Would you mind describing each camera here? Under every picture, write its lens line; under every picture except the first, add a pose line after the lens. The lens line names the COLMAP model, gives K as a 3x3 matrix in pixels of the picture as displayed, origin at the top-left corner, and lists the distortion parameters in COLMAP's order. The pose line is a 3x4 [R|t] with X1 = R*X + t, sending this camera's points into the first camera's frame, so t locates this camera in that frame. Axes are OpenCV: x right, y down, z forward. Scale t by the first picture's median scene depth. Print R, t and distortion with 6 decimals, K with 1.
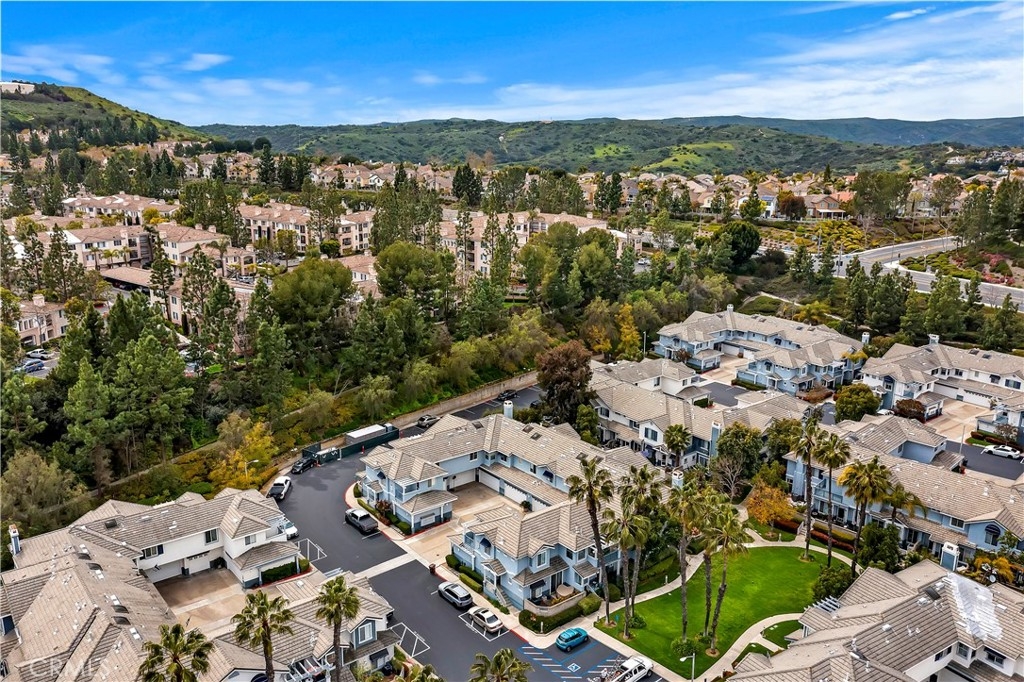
lens RADIAL K [[821.2, 0, 512.0], [0, 821.2, 341.0], [0, 0, 1]] dist [0.007672, 0.001856]
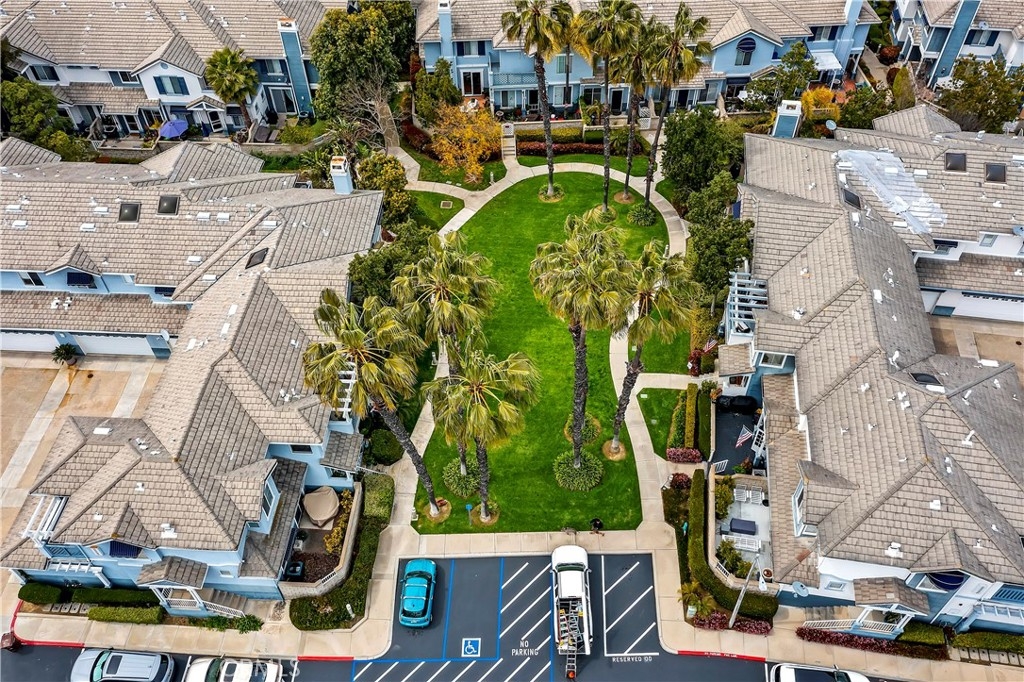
lens RADIAL K [[821.2, 0, 512.0], [0, 821.2, 341.0], [0, 0, 1]] dist [0.007672, 0.001856]
pose [[0.673830, -0.560753, 0.481154, -0.036374], [0.206730, 0.768258, 0.605840, -0.042811], [-0.709377, -0.308764, 0.633600, 0.546694]]
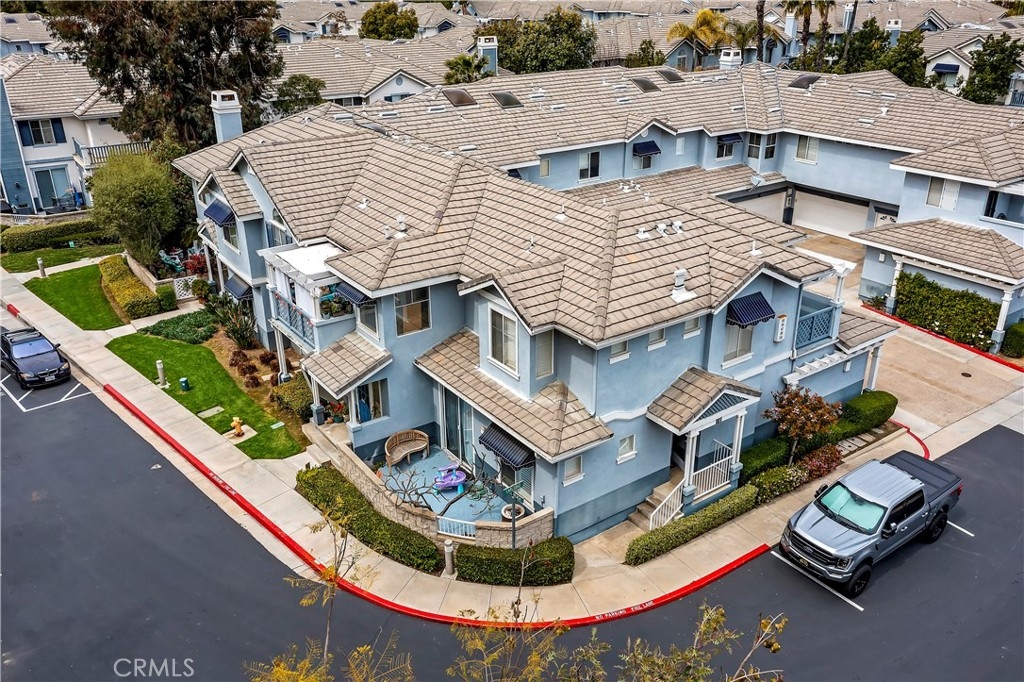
lens RADIAL K [[821.2, 0, 512.0], [0, 821.2, 341.0], [0, 0, 1]] dist [0.007672, 0.001856]
pose [[0.070380, -0.415645, 0.906800, -0.362646], [0.263063, 0.884607, 0.385056, 0.080974], [-0.962208, 0.211445, 0.171600, 1.060626]]
